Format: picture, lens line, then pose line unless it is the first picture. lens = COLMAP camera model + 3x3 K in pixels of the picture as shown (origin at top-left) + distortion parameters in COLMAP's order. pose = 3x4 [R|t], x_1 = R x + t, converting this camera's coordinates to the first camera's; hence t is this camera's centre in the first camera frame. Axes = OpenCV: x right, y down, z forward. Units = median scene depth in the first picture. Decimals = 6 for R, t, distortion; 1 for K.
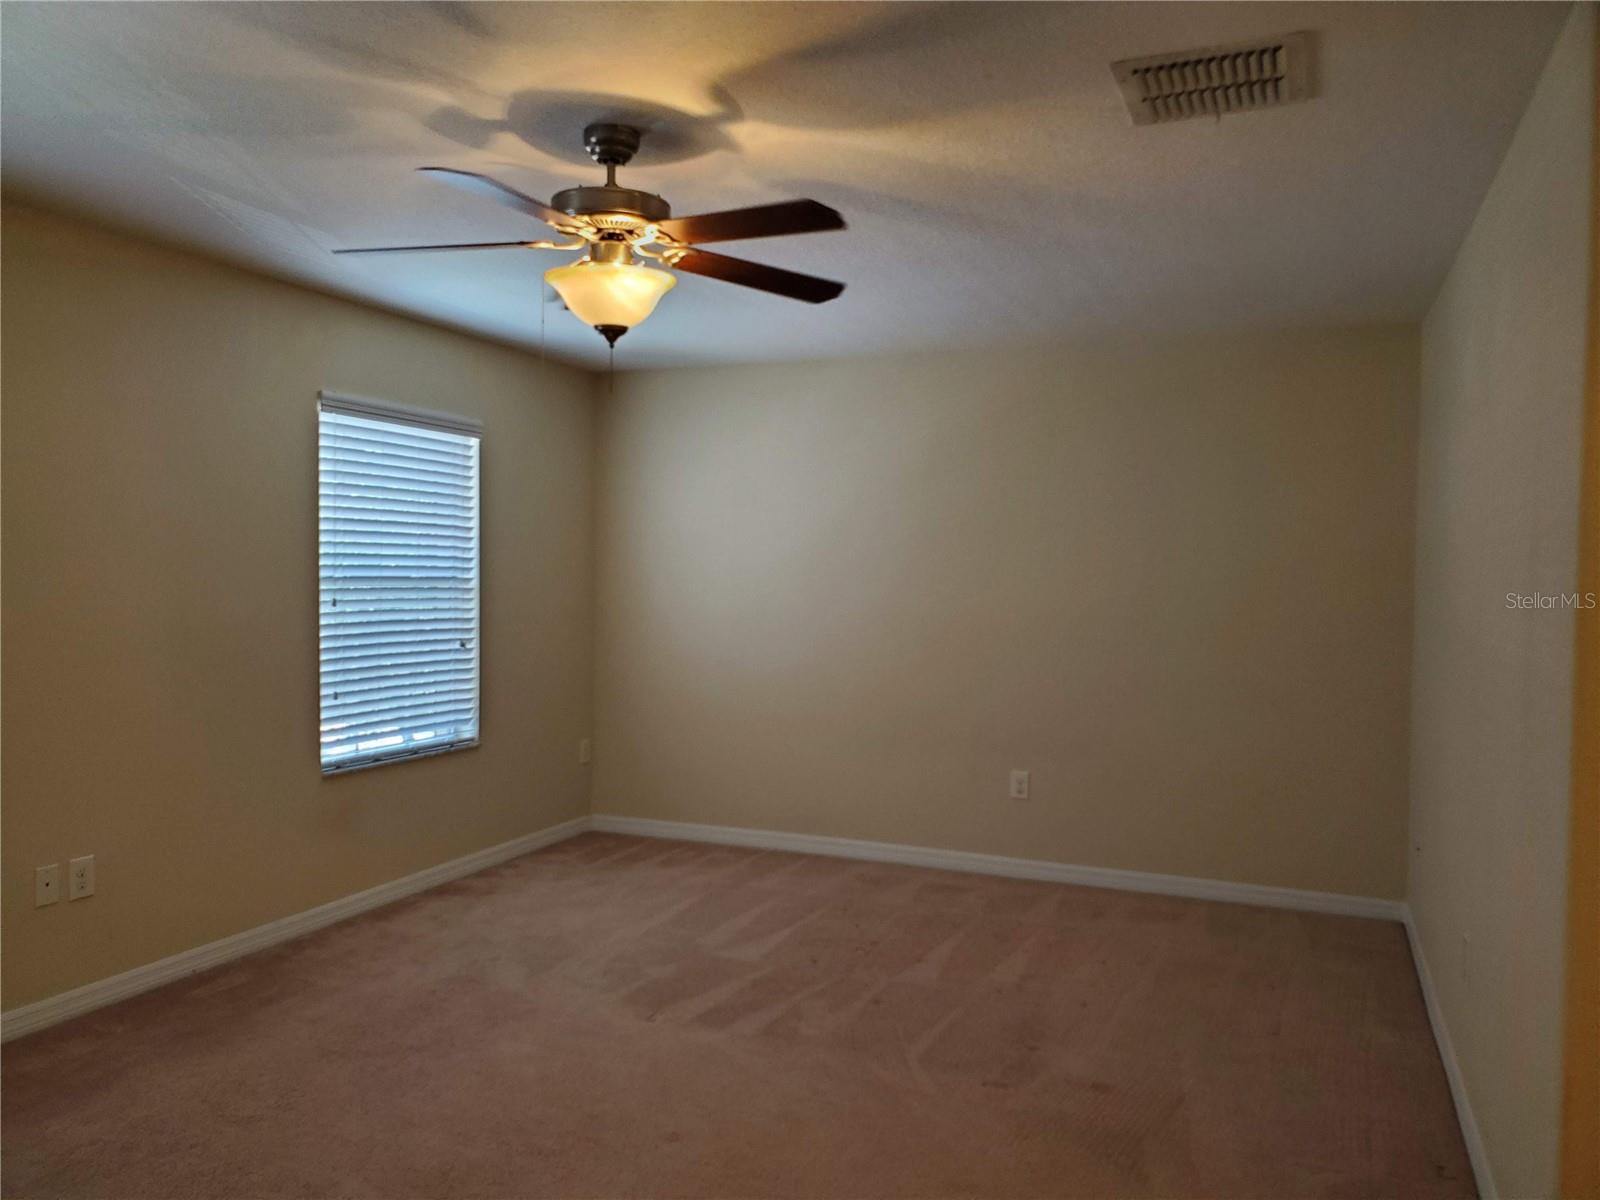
lens RADIAL K [[1238.9, 0, 809.5], [0, 1238.9, 619.5], [0, 0, 1]] dist [0.030294, -0.009298]
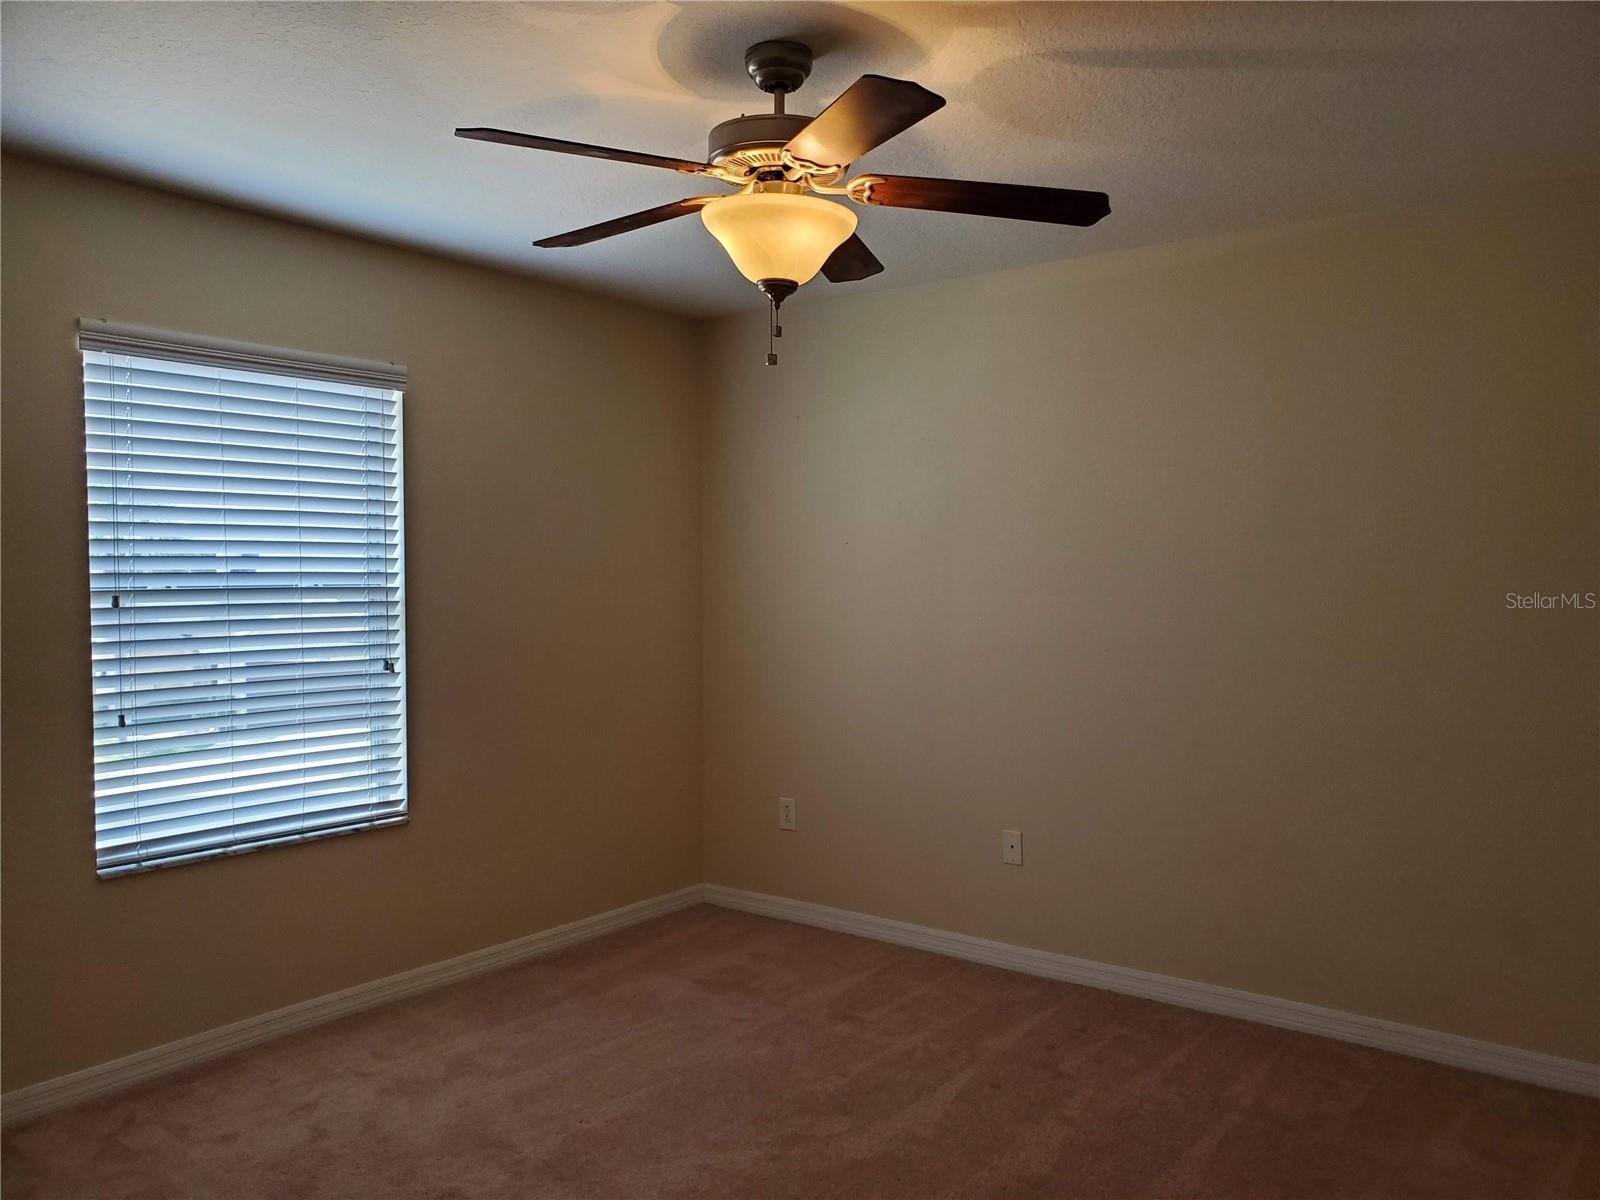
lens RADIAL K [[1260.2, 0, 748.8], [0, 1260.2, 584.3], [0, 0, 1]] dist [0.000008, 0.005679]
pose [[0.955912, -0.013644, -0.293338, 0.131752], [0.005395, 0.999567, -0.028914, -0.012943], [0.293605, 0.026057, 0.955572, 0.368578]]
